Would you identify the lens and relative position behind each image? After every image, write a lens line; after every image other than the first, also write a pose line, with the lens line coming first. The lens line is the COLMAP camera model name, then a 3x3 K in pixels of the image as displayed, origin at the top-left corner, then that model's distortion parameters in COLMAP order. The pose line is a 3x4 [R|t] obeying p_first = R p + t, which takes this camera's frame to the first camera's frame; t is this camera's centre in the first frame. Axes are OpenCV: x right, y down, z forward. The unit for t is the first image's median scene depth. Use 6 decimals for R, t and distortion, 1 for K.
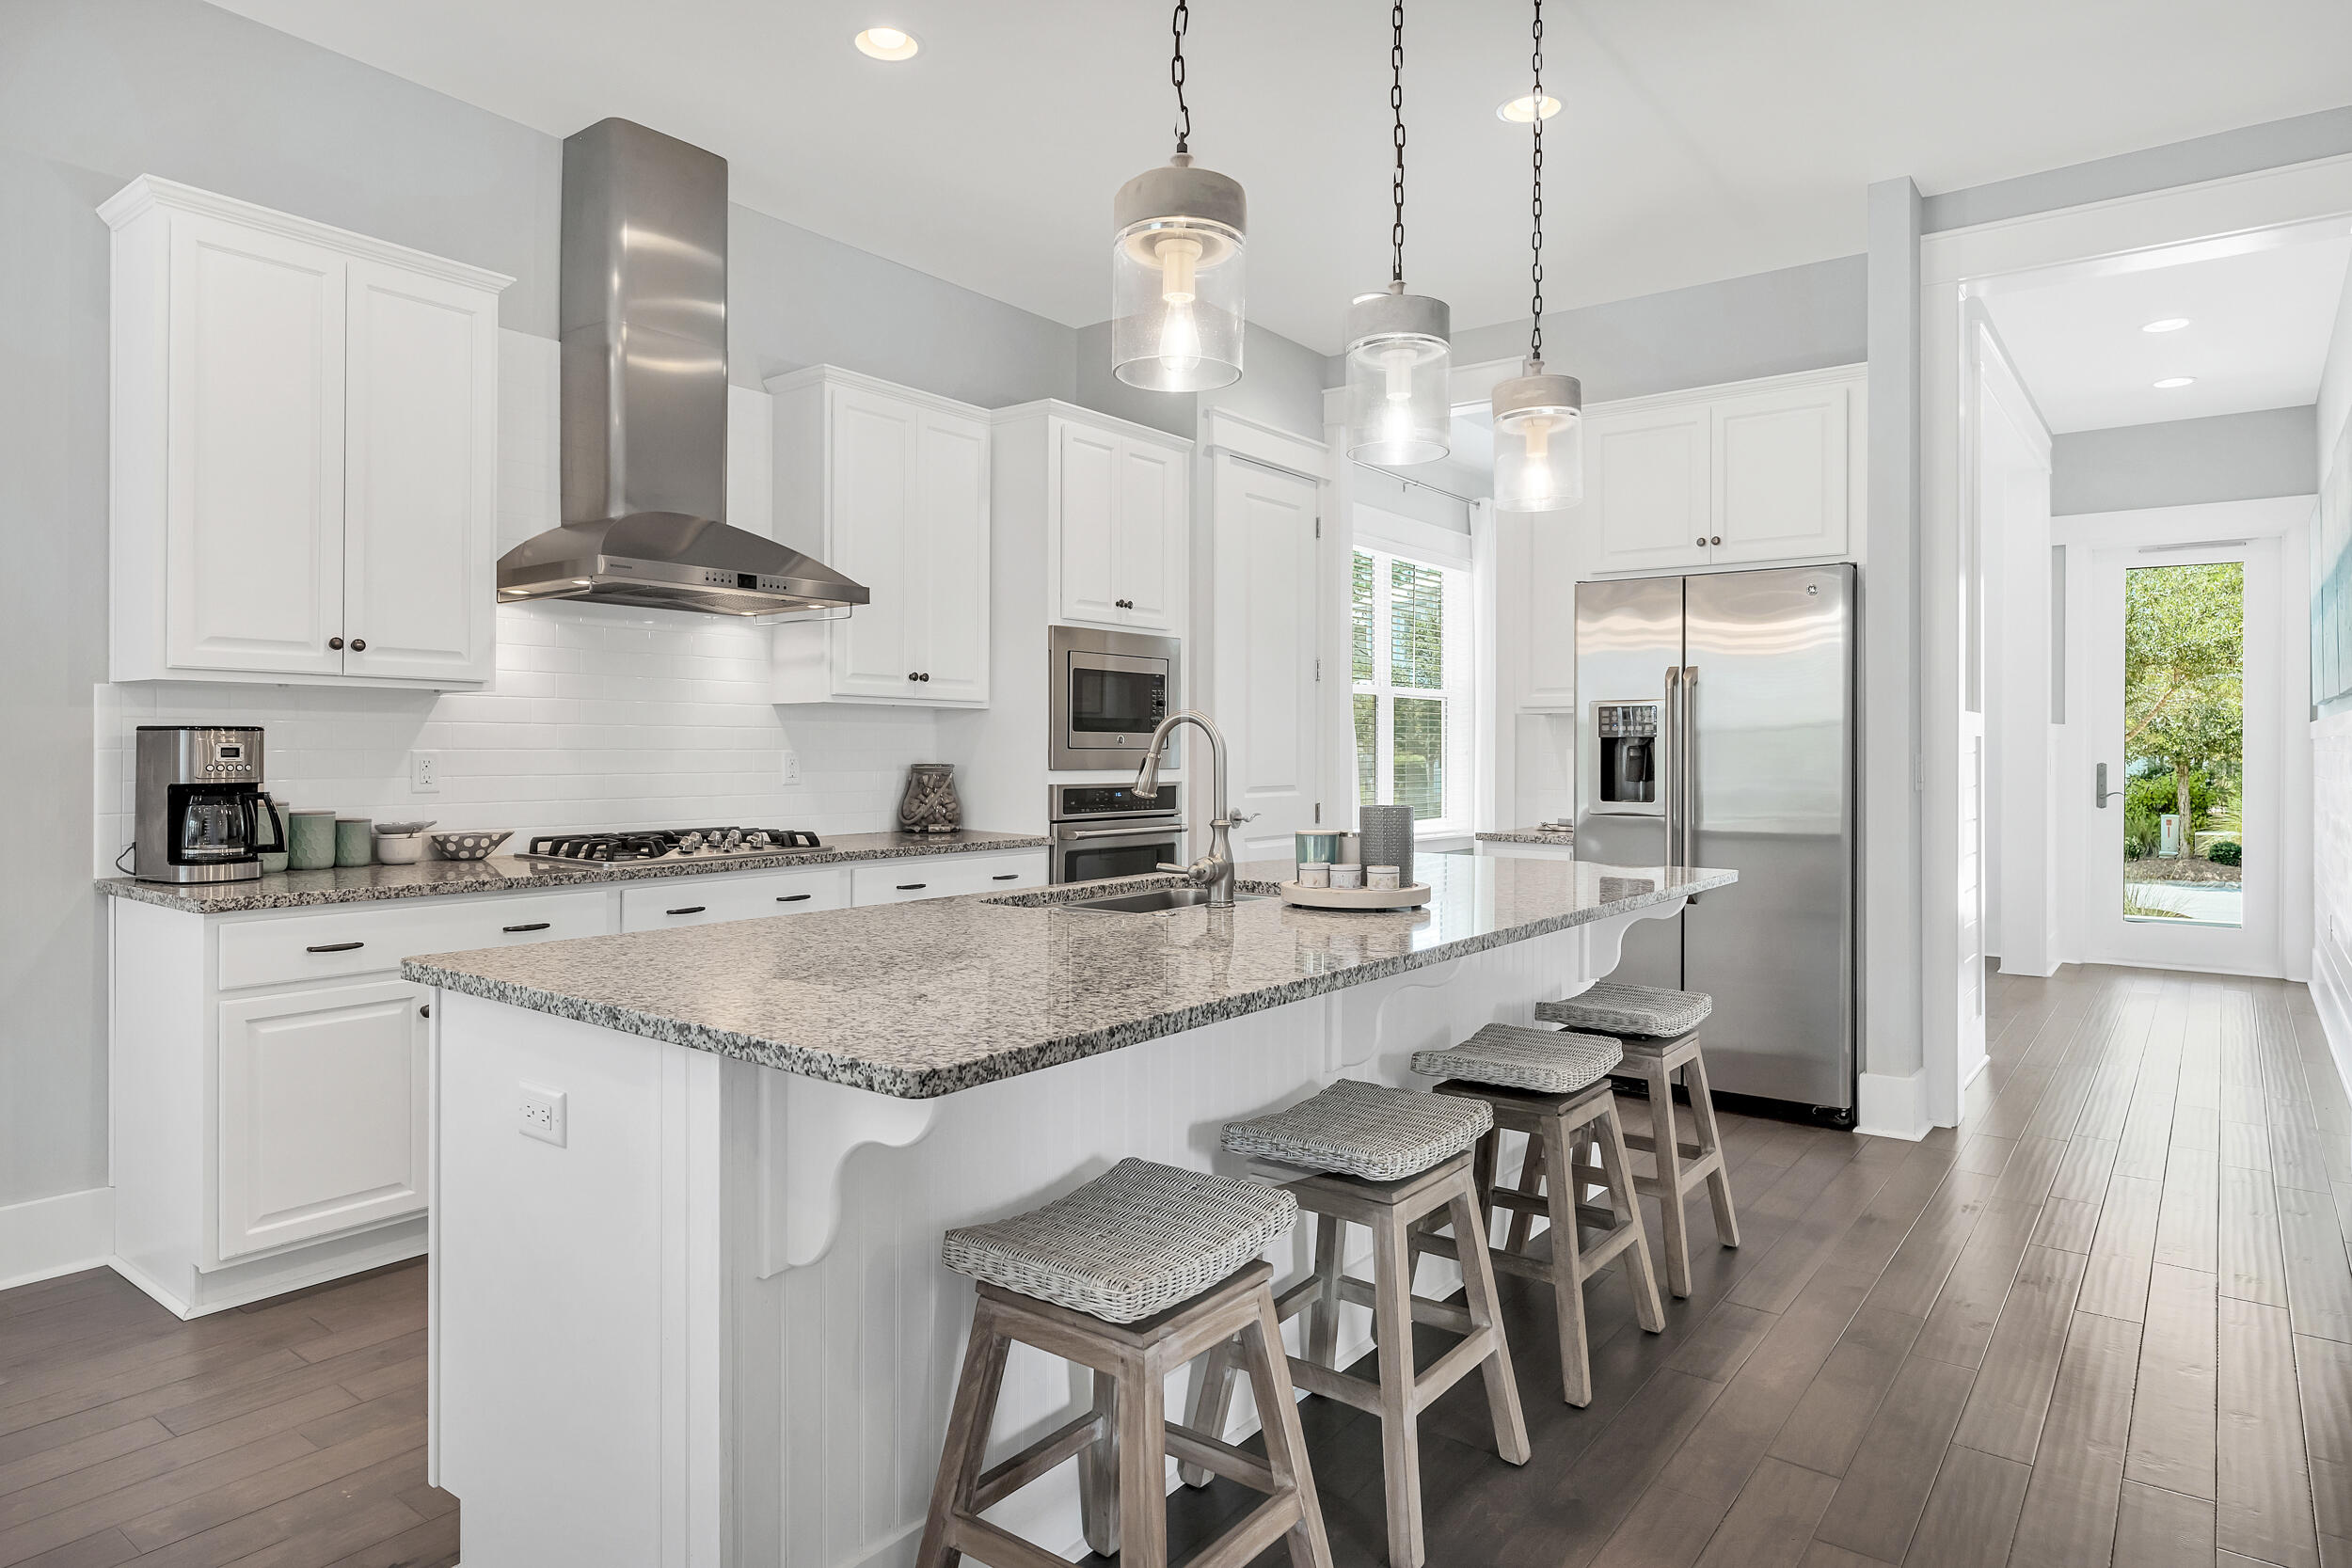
lens RADIAL K [[1348.2, 0, 1178.5], [0, 1348.2, 765.5], [0, 0, 1]] dist [-0.006341, -0.000018]
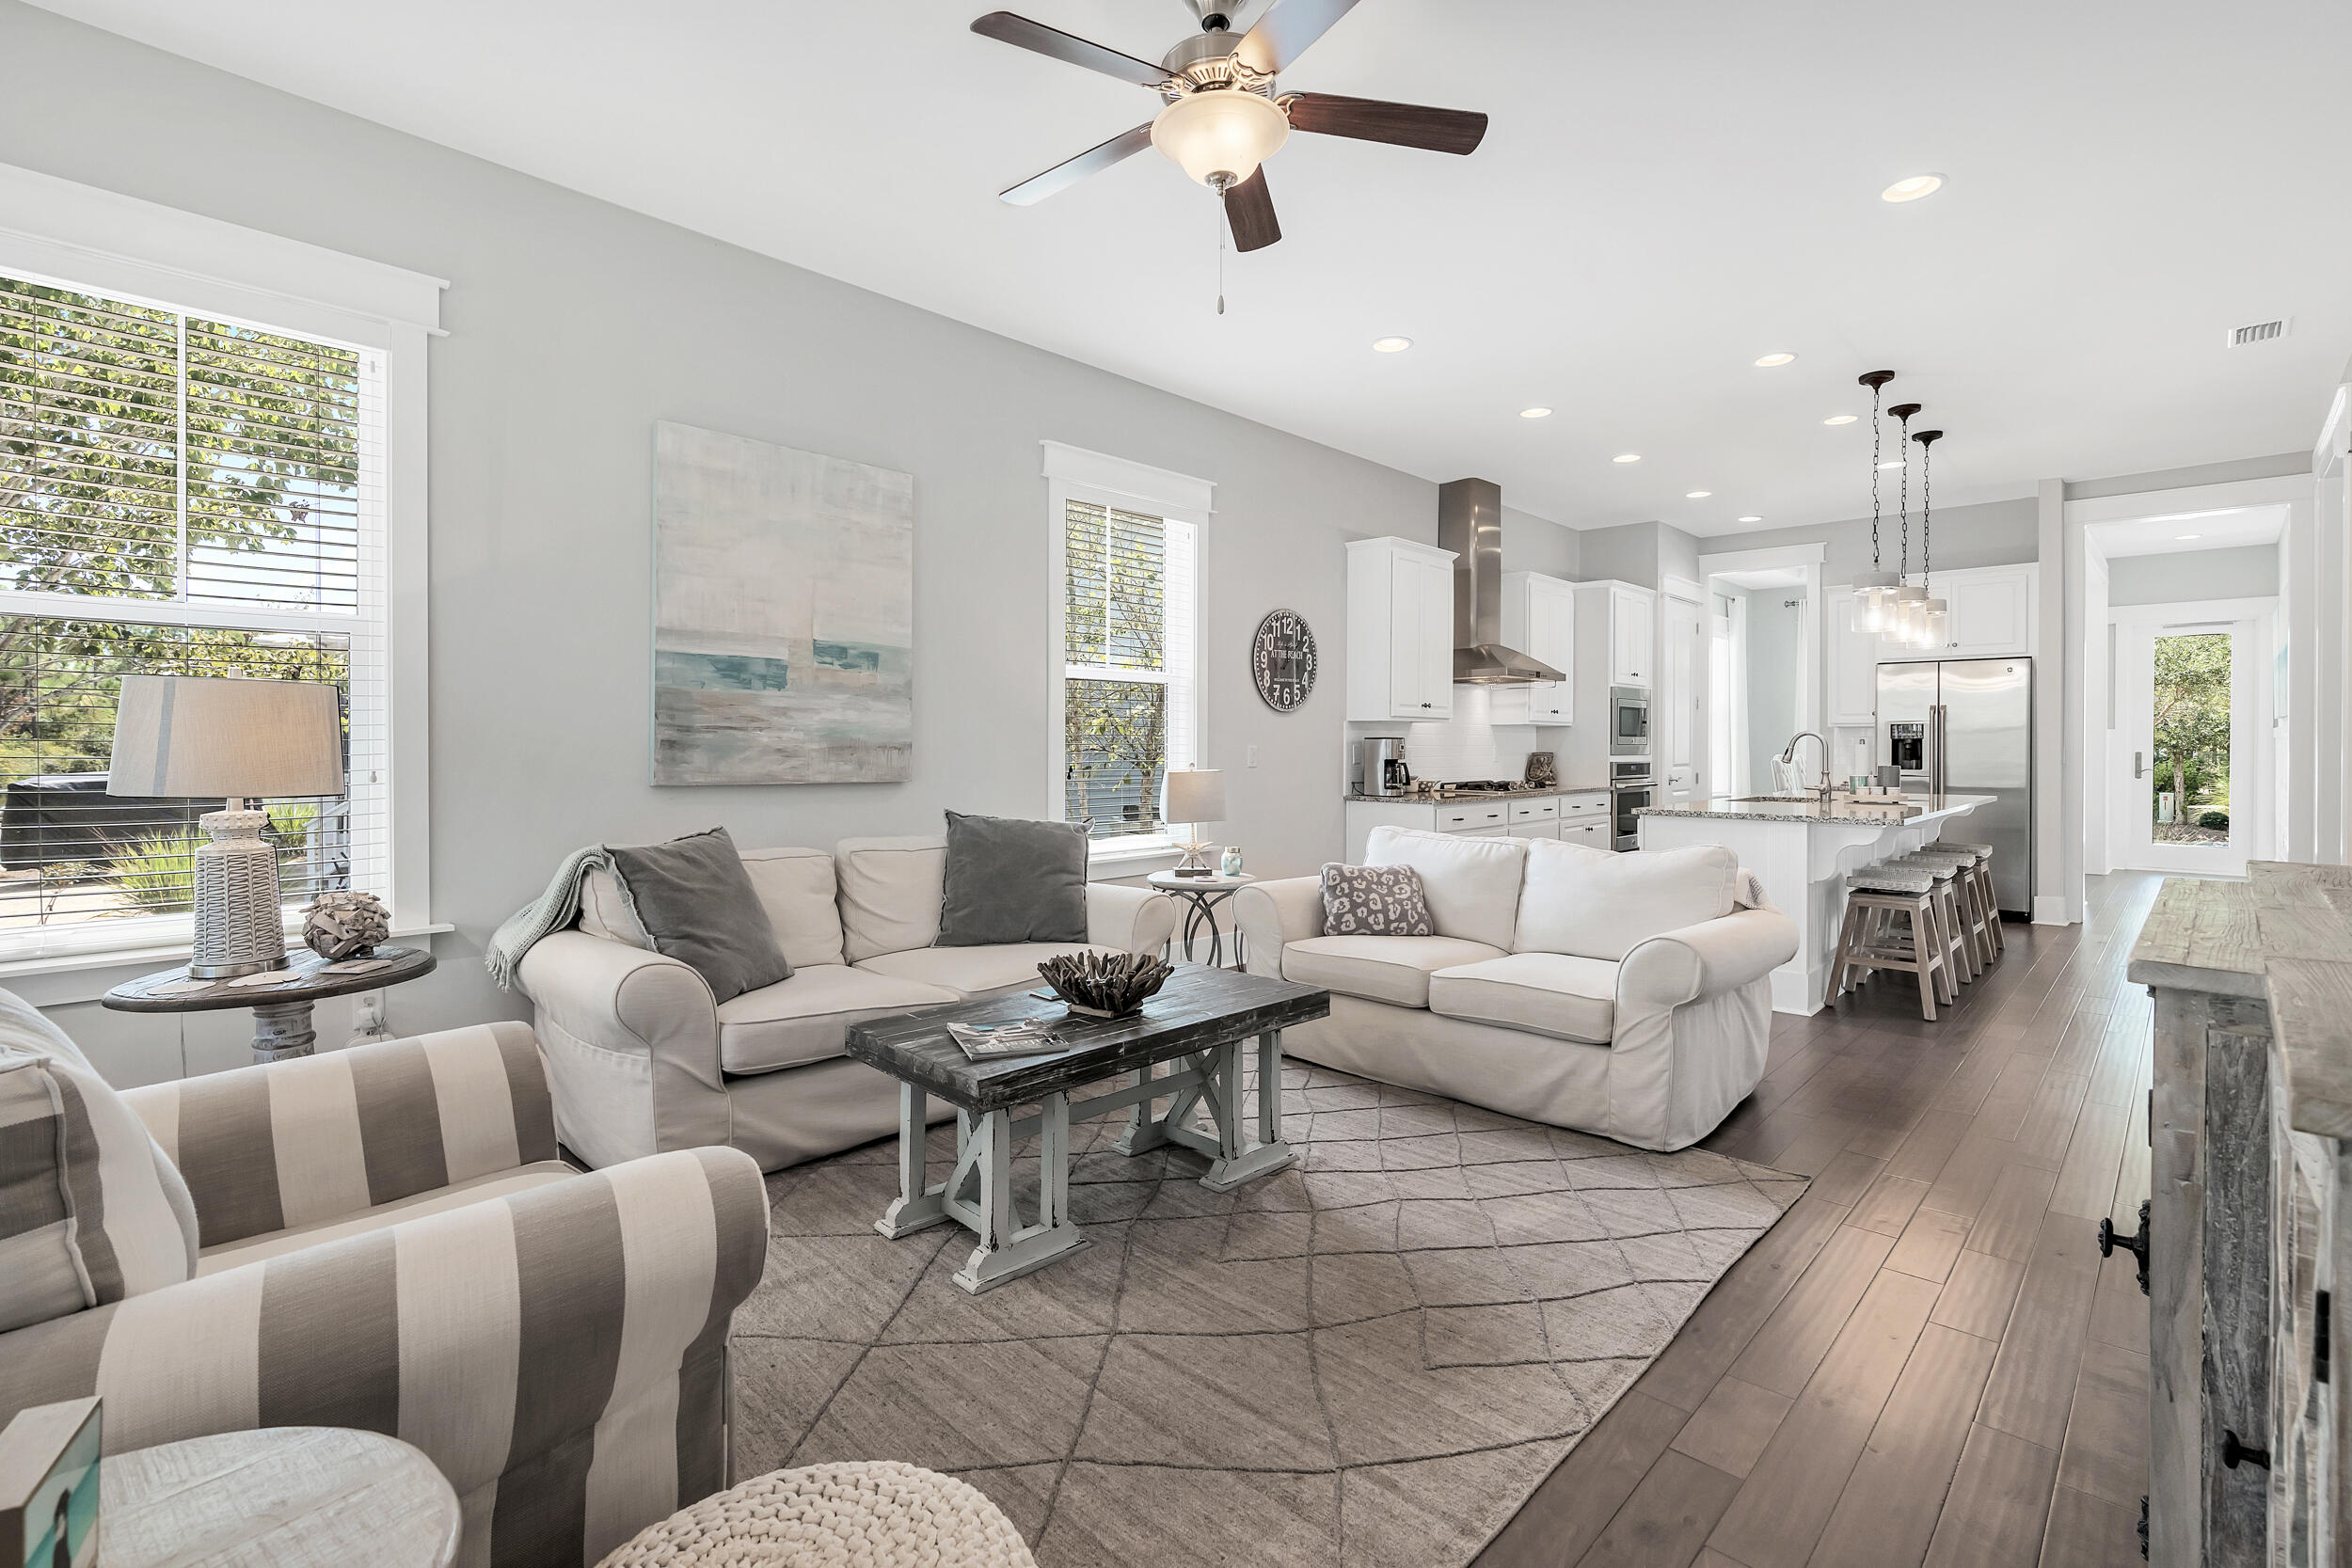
lens RADIAL K [[1062.3, 0, 1188.4], [0, 1062.3, 764.3], [0, 0, 1]] dist [-0.005809, 0.002340]
pose [[0.994446, -0.001315, -0.105237, -0.600591], [0.001882, 0.999984, 0.005290, 0.007824], [0.105229, -0.005458, 0.994433, -0.749236]]
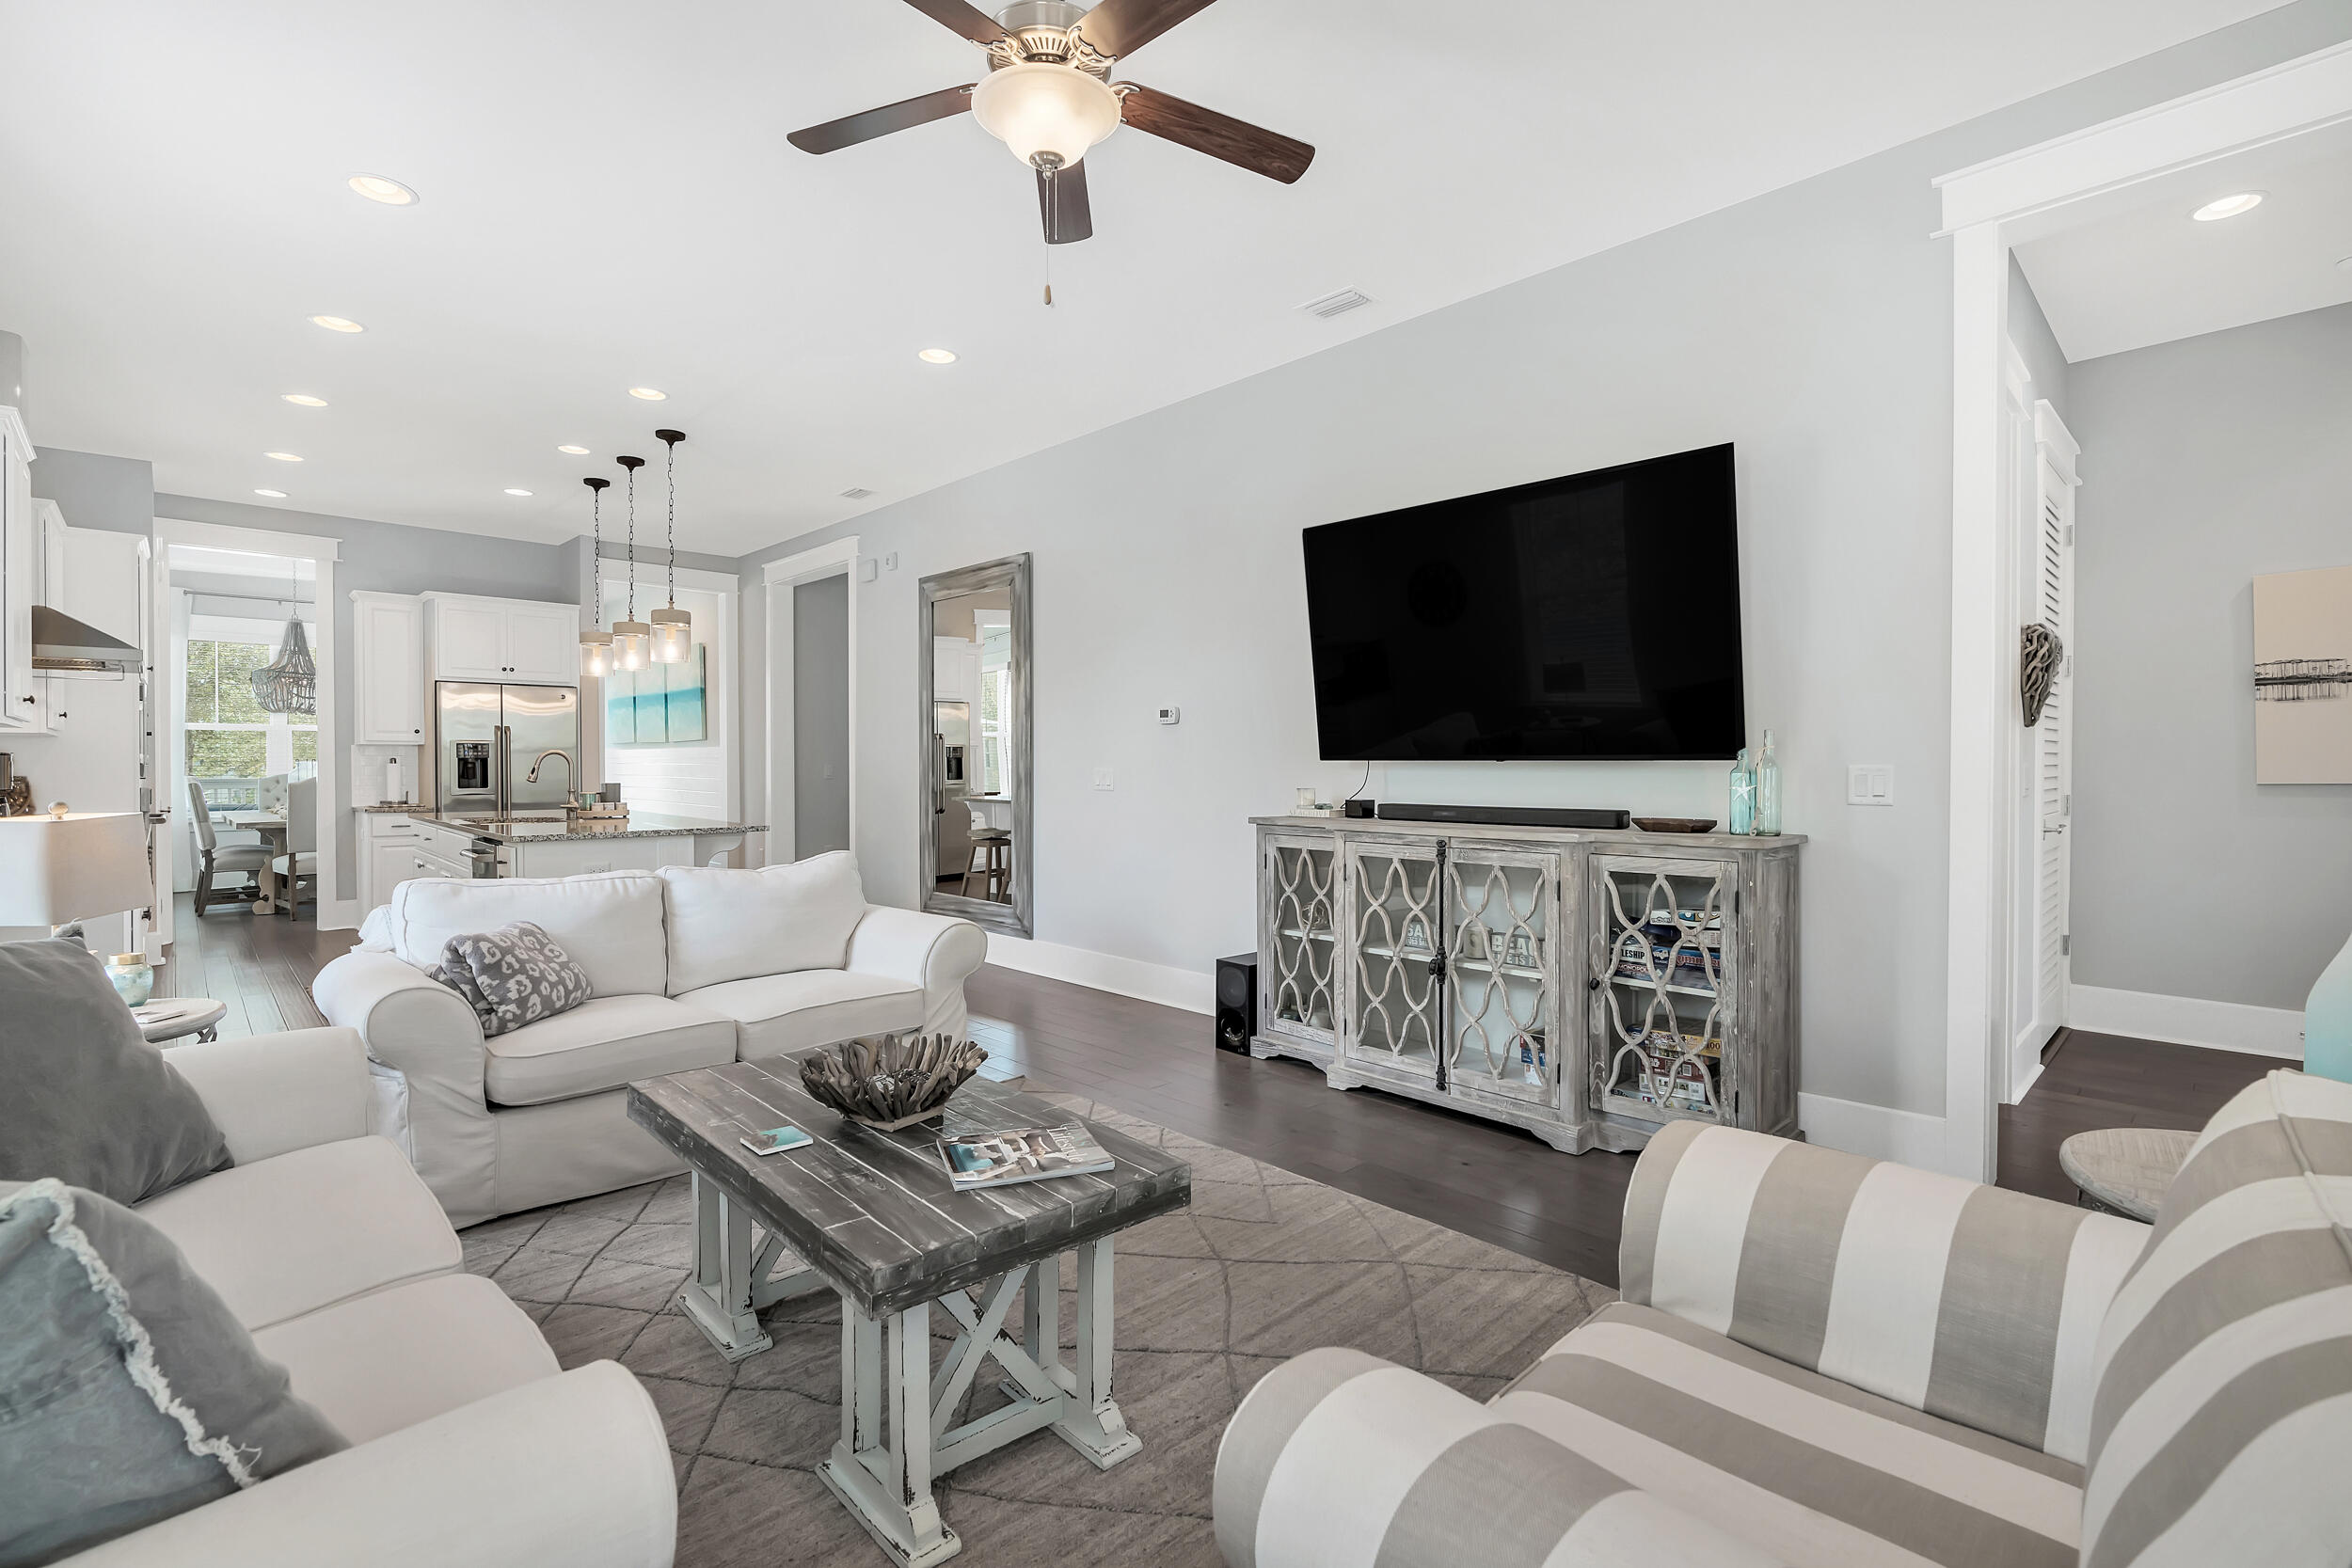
lens RADIAL K [[1062.3, 0, 1179.5], [0, 1062.3, 776.8], [0, 0, 1]] dist [-0.005809, 0.002340]
pose [[0.146895, -0.016822, 0.989009, -1.146929], [0.014461, 0.999785, 0.014858, 0.000637], [-0.989046, 0.012119, 0.147107, -0.337478]]
